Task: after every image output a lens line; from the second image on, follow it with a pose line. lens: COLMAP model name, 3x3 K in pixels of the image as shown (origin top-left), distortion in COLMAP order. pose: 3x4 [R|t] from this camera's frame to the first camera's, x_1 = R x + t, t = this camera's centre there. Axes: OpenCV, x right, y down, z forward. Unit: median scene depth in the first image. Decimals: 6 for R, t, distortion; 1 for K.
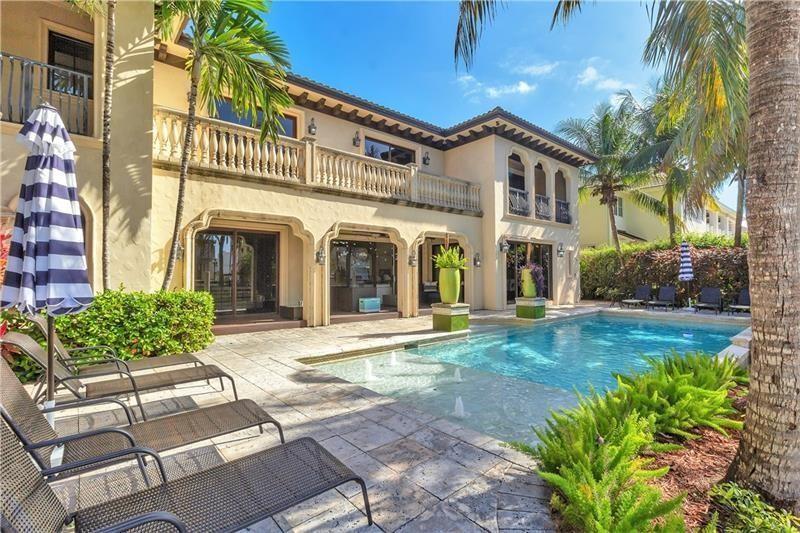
lens RADIAL K [[378.9, 0, 400.5], [0, 378.9, 269.2], [0, 0, 1]] dist [-0.026499, -0.000400]
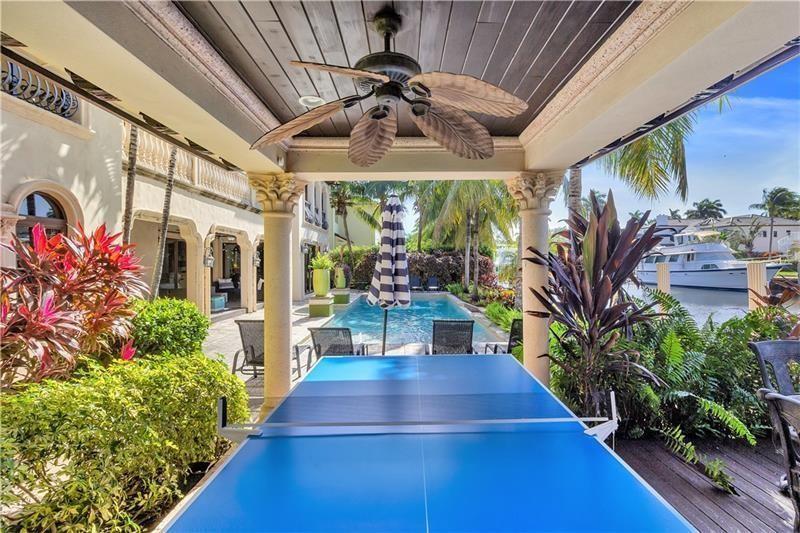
lens RADIAL K [[378.9, 0, 400.3], [0, 378.9, 264.6], [0, 0, 1]] dist [-0.026499, -0.000400]
pose [[0.667684, -0.001905, 0.744443, -0.534647], [-0.004607, 0.999967, 0.006691, -0.022286], [-0.744431, -0.007897, 0.667653, -0.062538]]
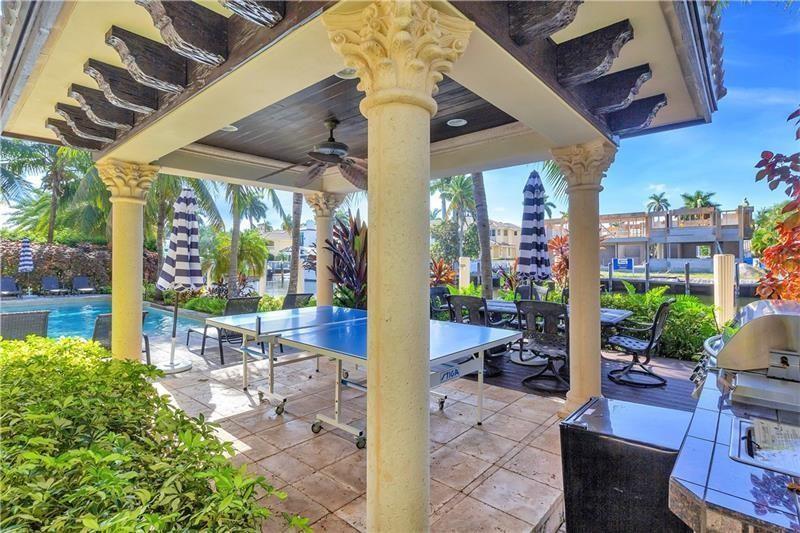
lens RADIAL K [[378.9, 0, 401.0], [0, 378.9, 263.6], [0, 0, 1]] dist [-0.026499, -0.000400]
pose [[-0.109361, -0.003071, 0.993997, -1.292616], [-0.010597, 0.999942, 0.001923, 0.035040], [-0.993946, -0.010324, -0.109388, 0.257589]]
